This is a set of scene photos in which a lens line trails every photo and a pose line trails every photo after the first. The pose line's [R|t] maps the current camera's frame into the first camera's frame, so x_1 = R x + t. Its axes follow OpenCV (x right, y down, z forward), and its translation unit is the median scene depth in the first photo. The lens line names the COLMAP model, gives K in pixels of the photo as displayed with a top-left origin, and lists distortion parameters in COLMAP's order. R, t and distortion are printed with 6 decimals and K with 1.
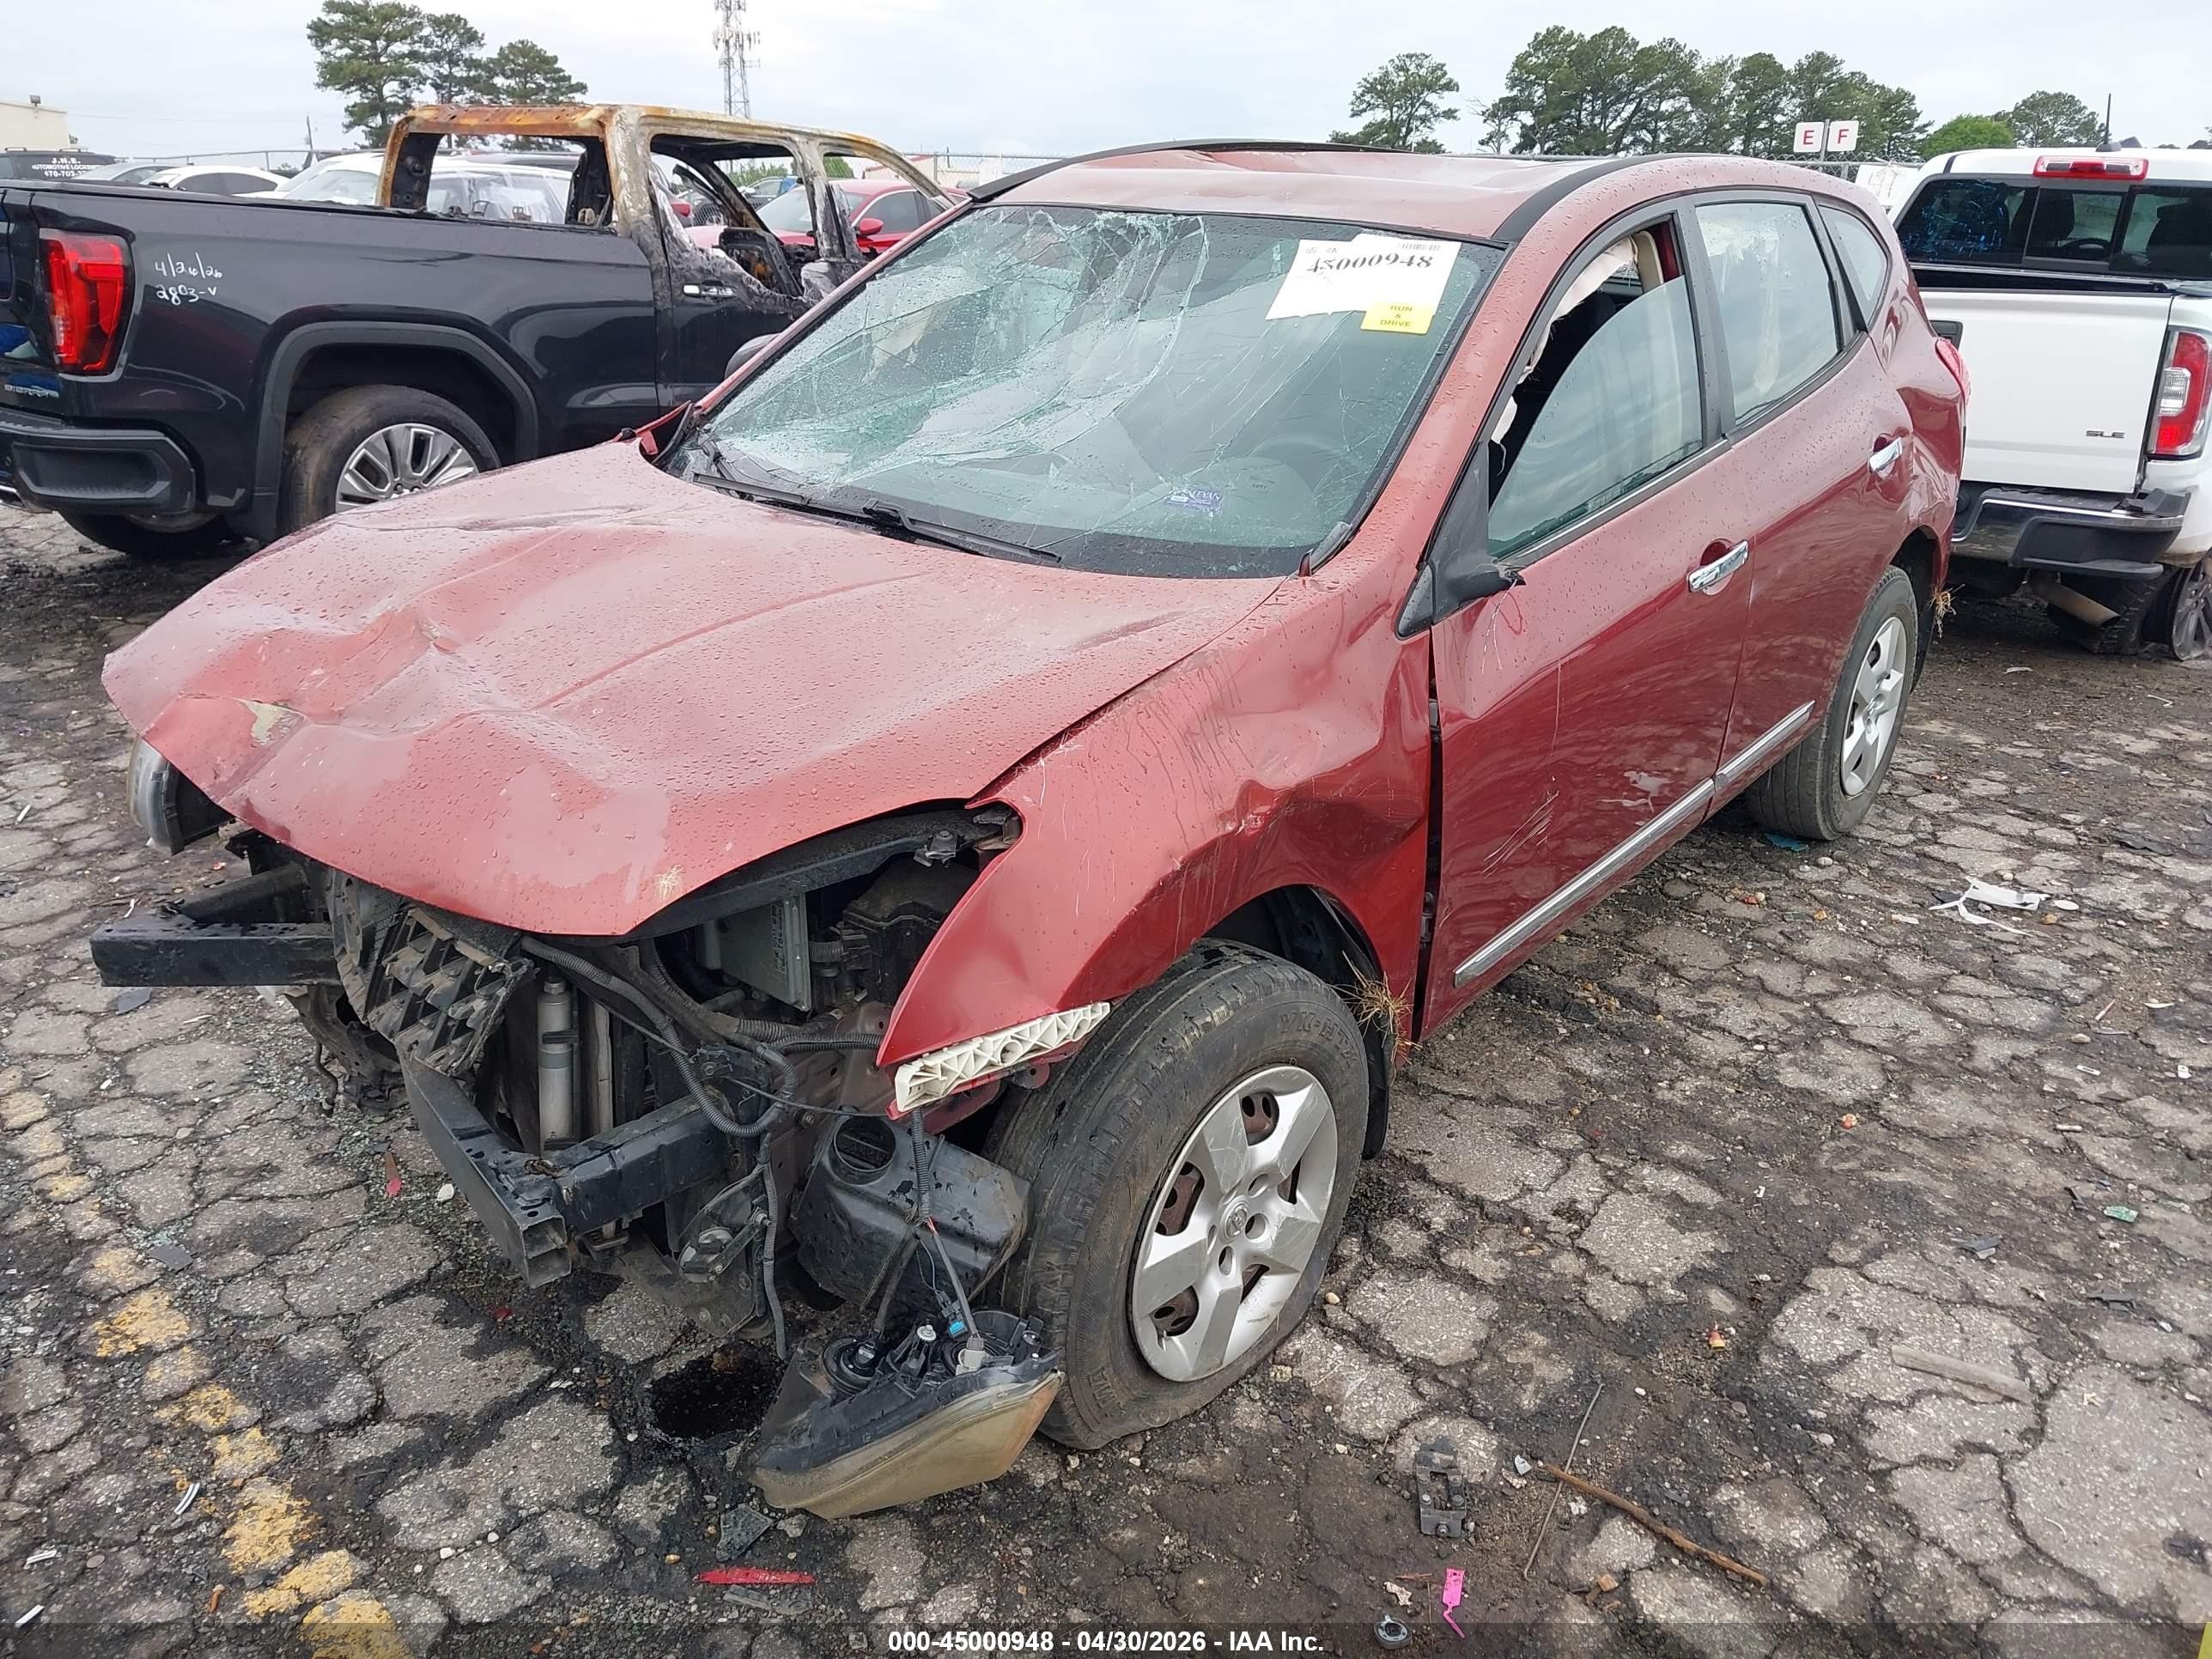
lens RADIAL K [[1735.0, 0, 1120.4], [0, 1735.0, 847.0], [0, 0, 1]] dist [0.013349, -0.010273]
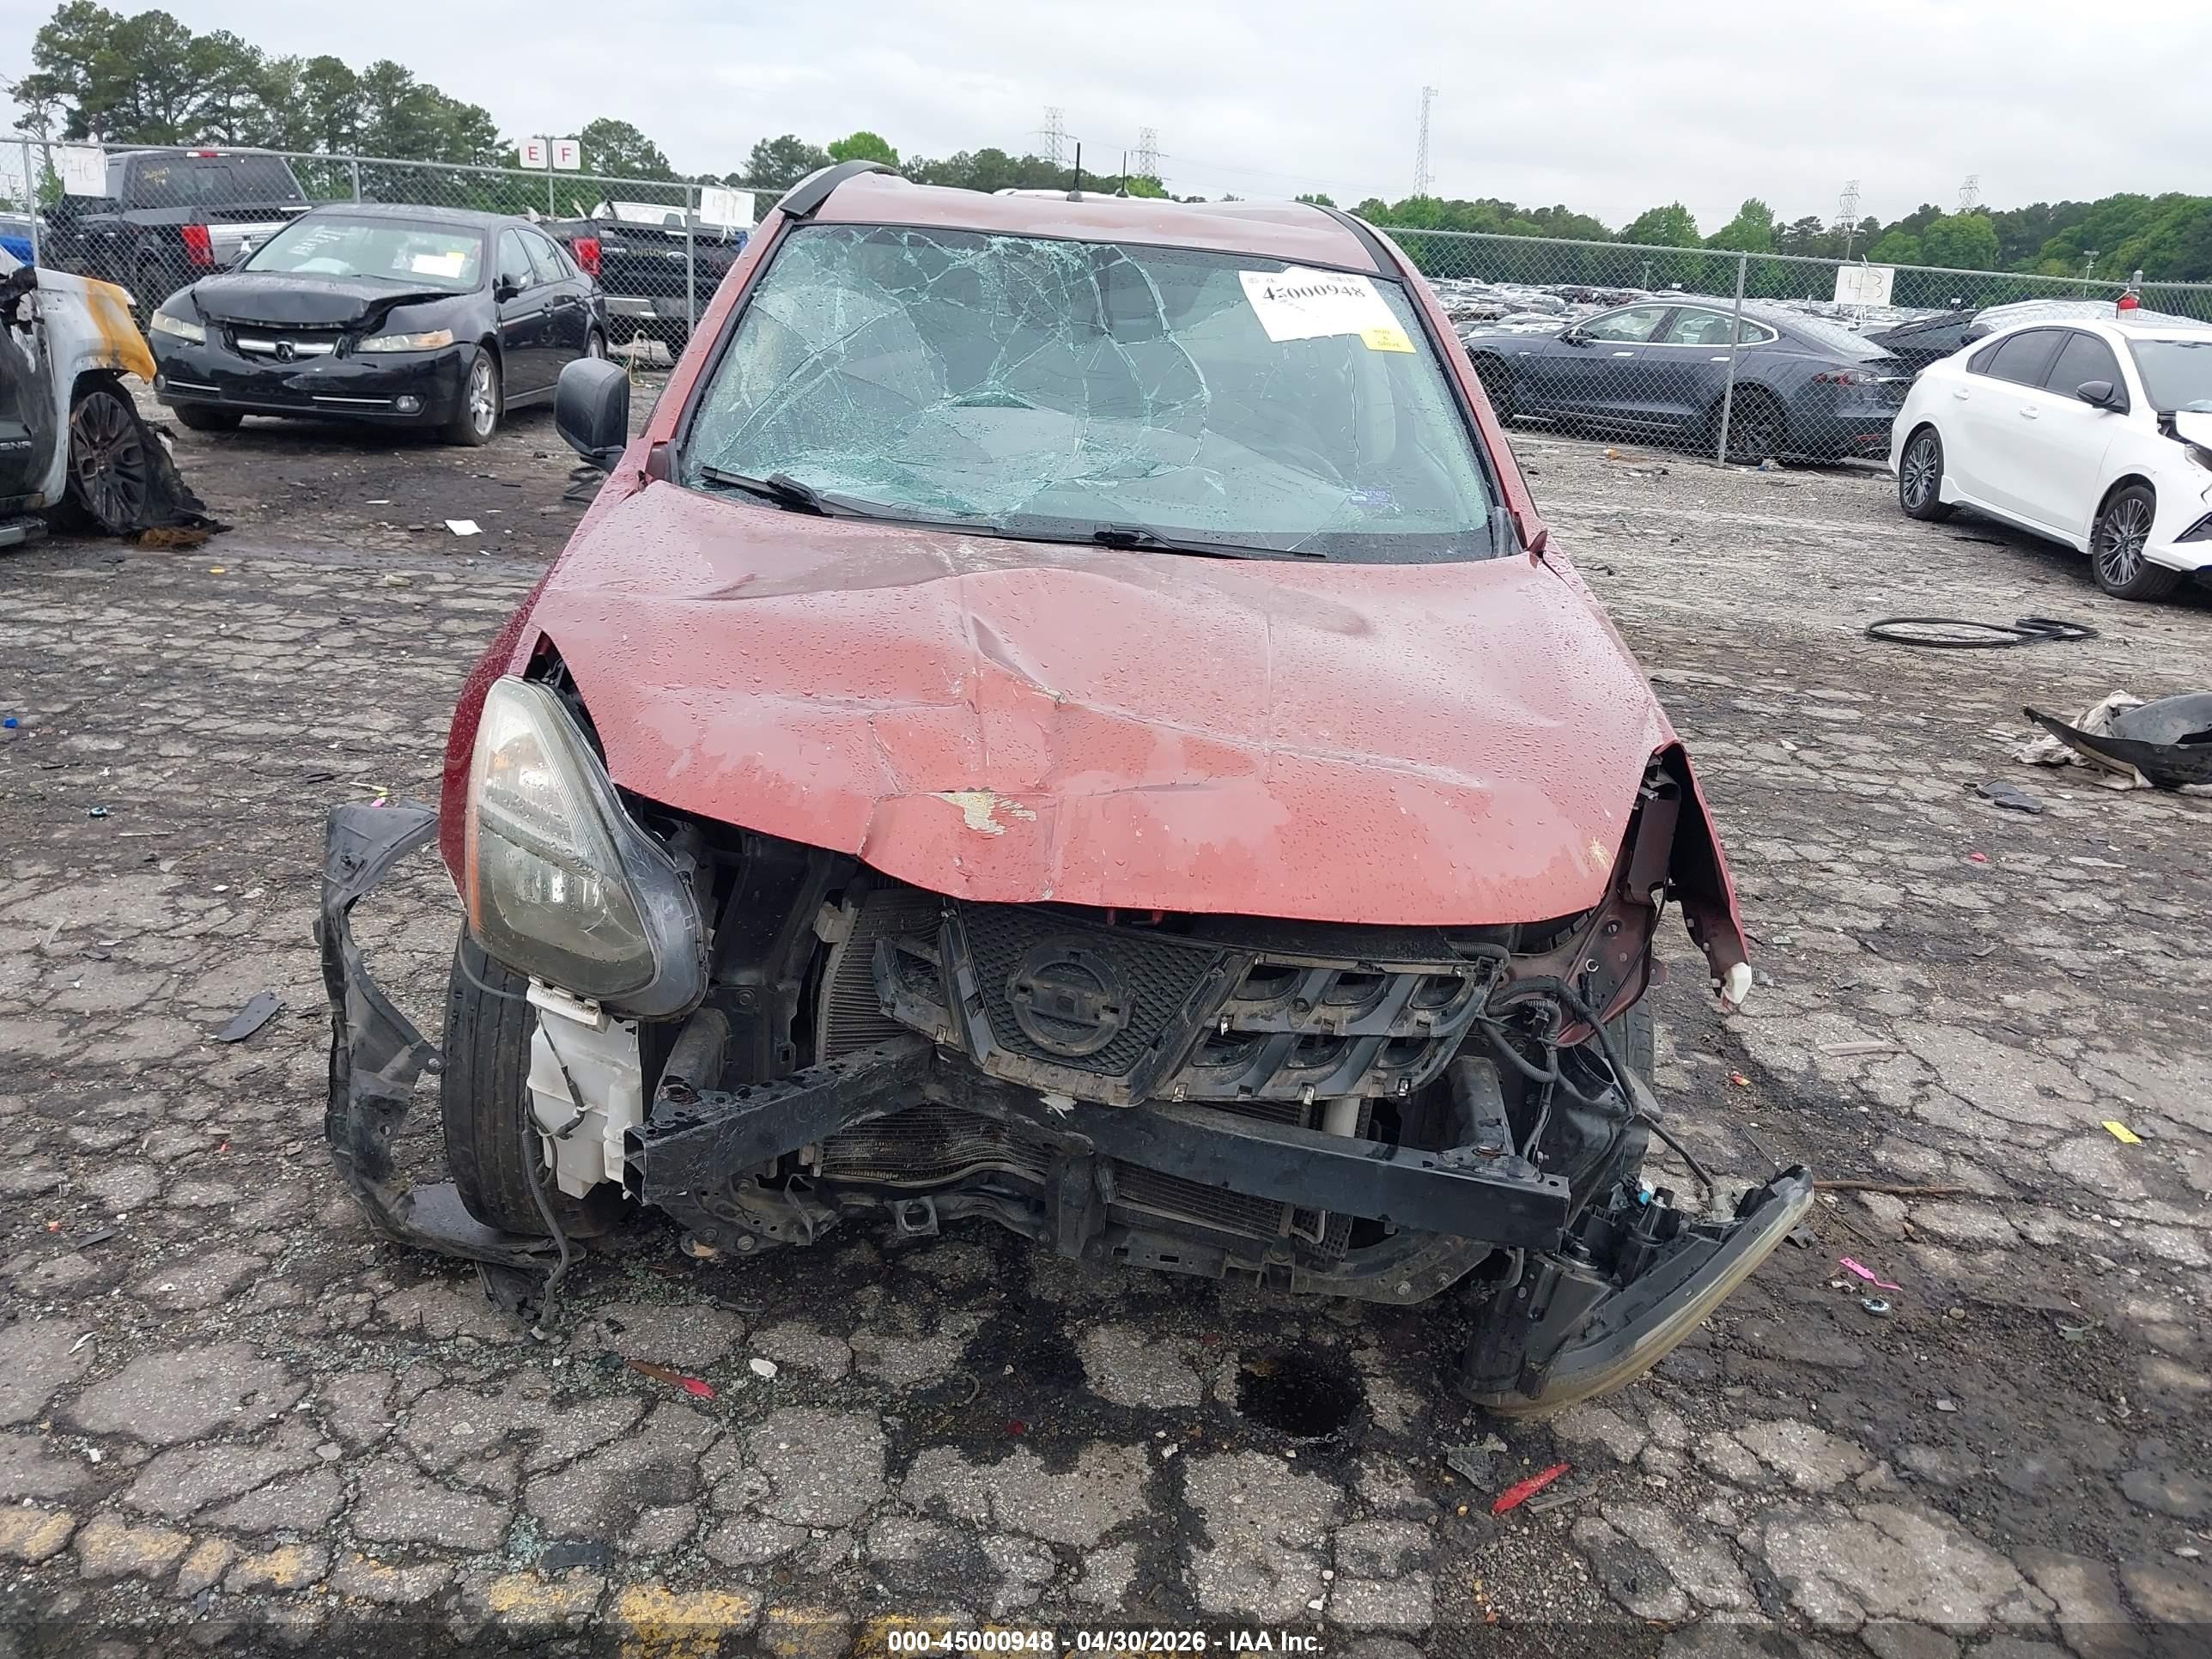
lens RADIAL K [[1735.0, 0, 1110.7], [0, 1735.0, 856.3], [0, 0, 1]] dist [0.013349, -0.010273]
pose [[0.744092, -0.195636, 0.638791, -0.738652], [0.195589, 0.978061, 0.071710, -0.073177], [-0.638806, 0.071582, 0.766031, 0.212388]]
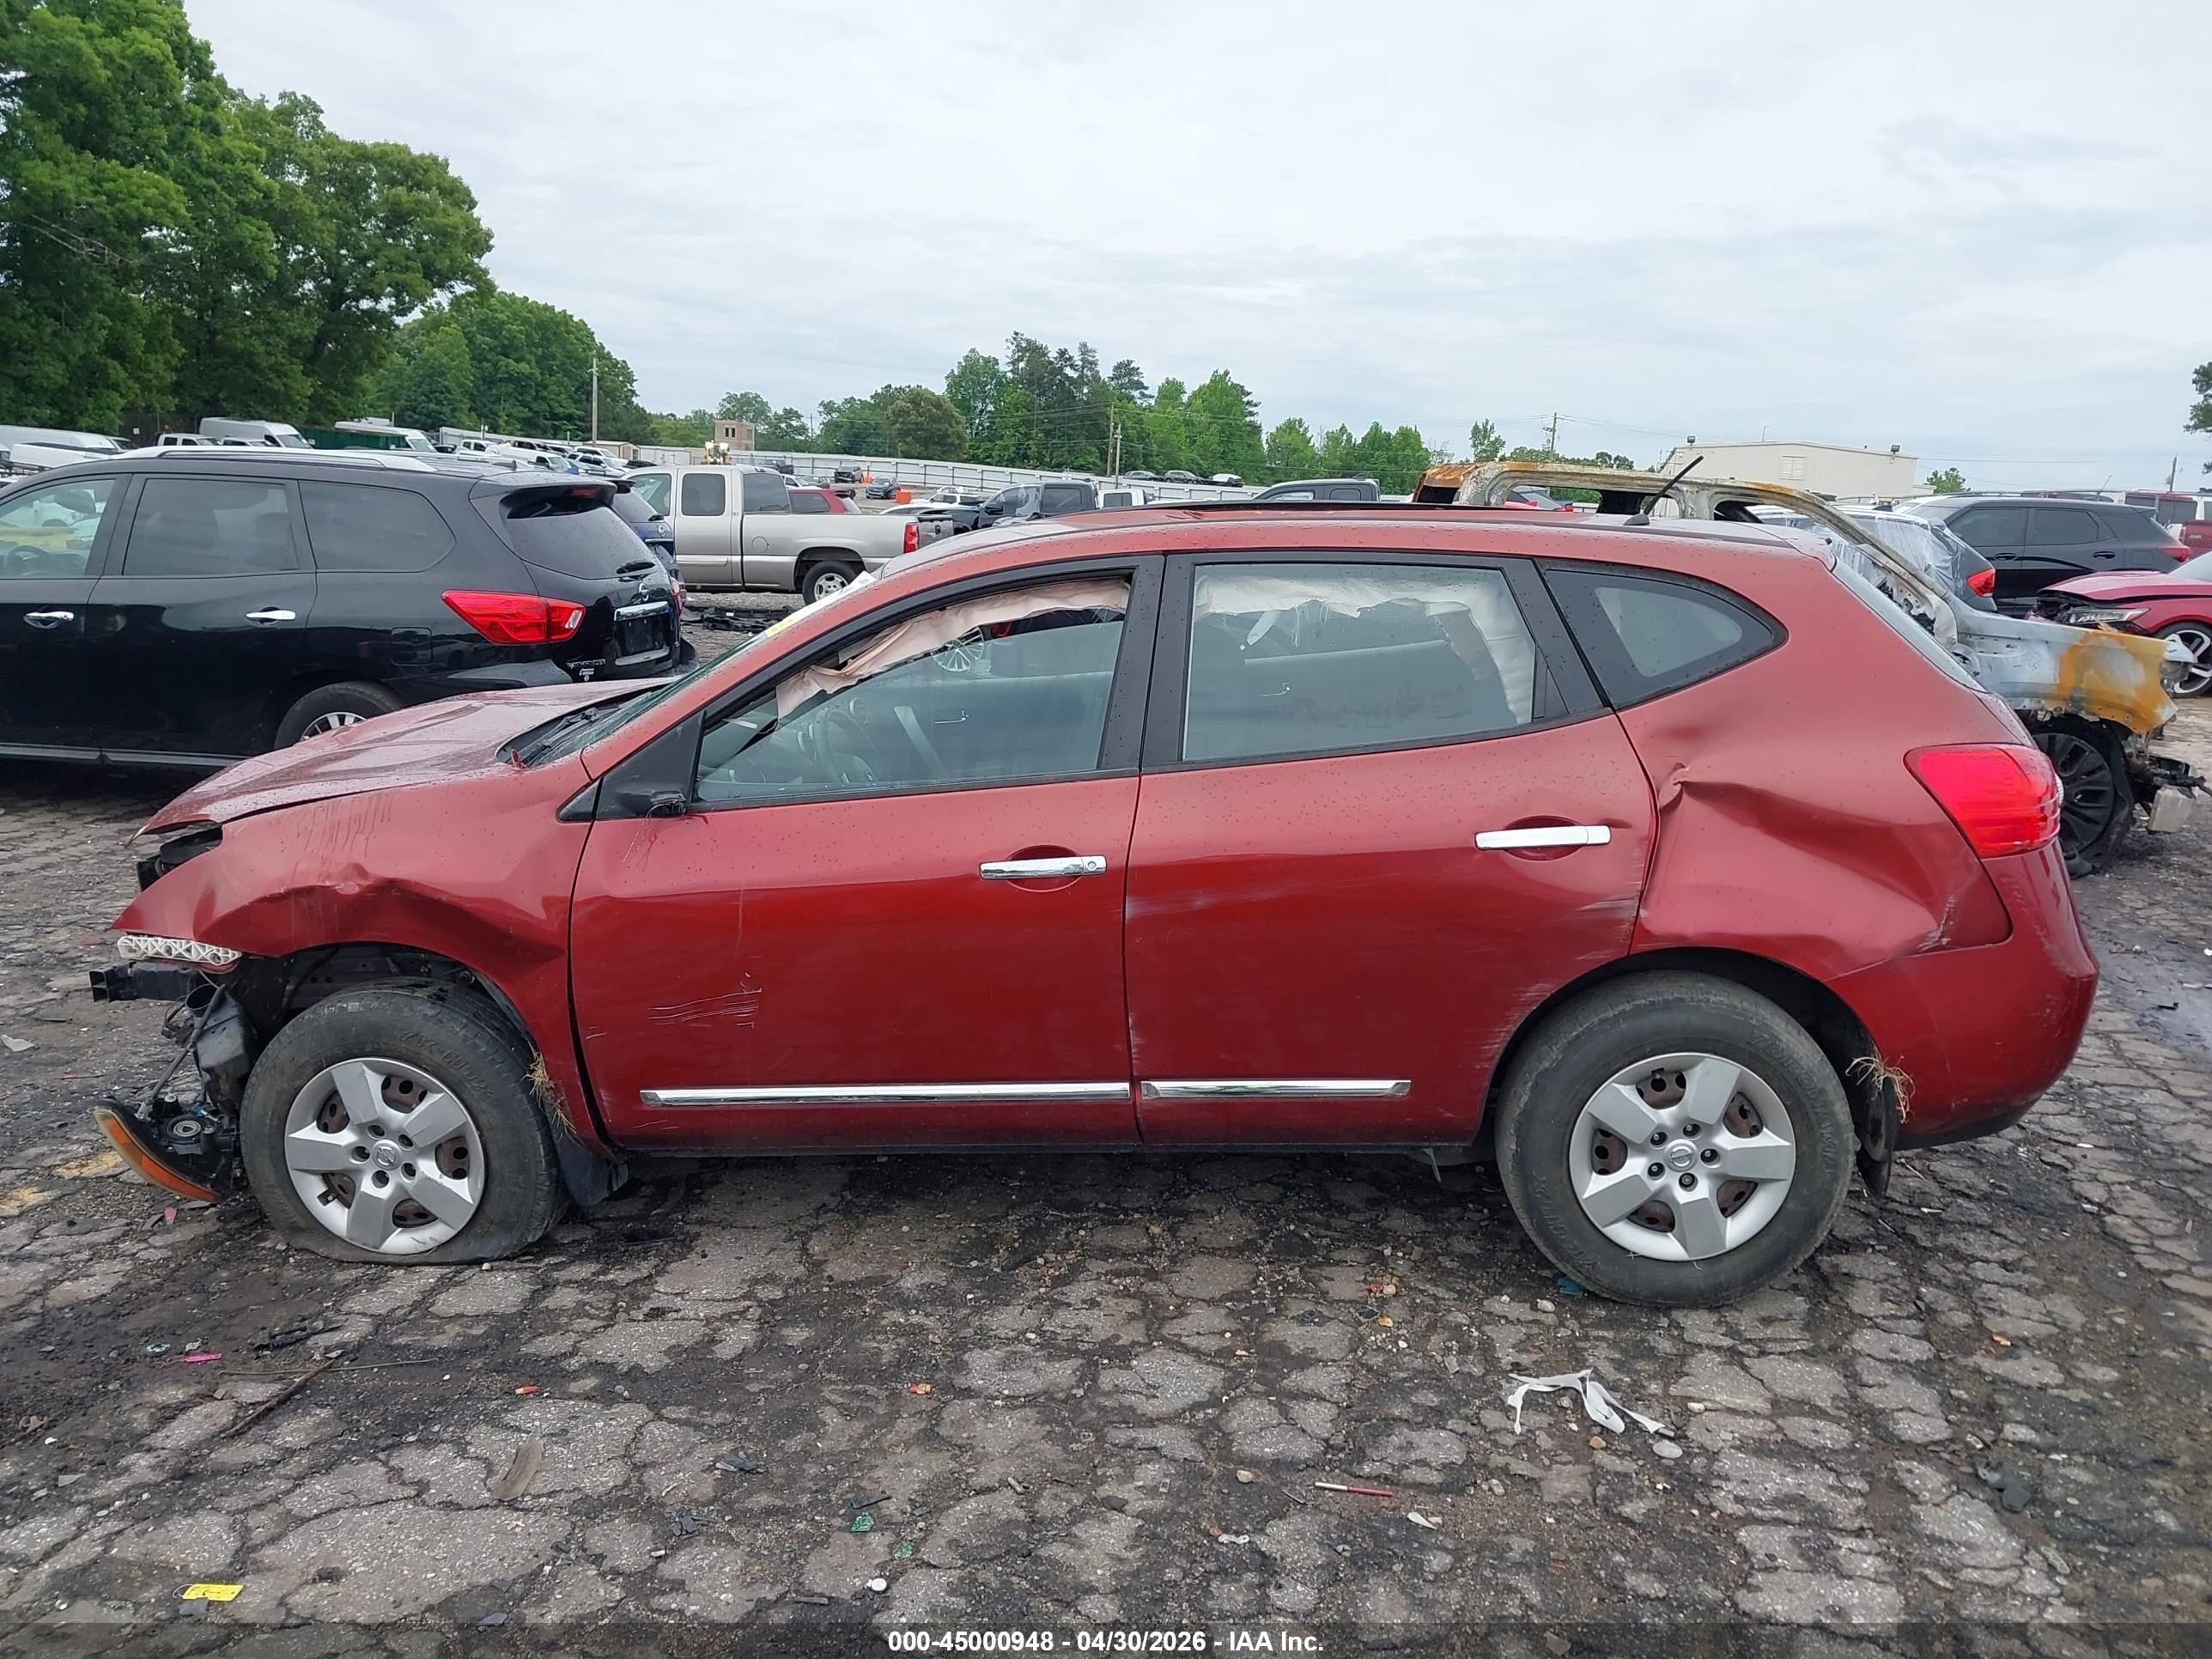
lens RADIAL K [[1735.0, 0, 1107.4], [0, 1735.0, 831.4], [0, 0, 1]] dist [0.013349, -0.010273]
pose [[0.569428, 0.158618, -0.806593, 1.325016], [-0.305514, 0.951760, -0.028517, -0.174218], [0.763160, 0.262664, 0.590419, 0.389061]]
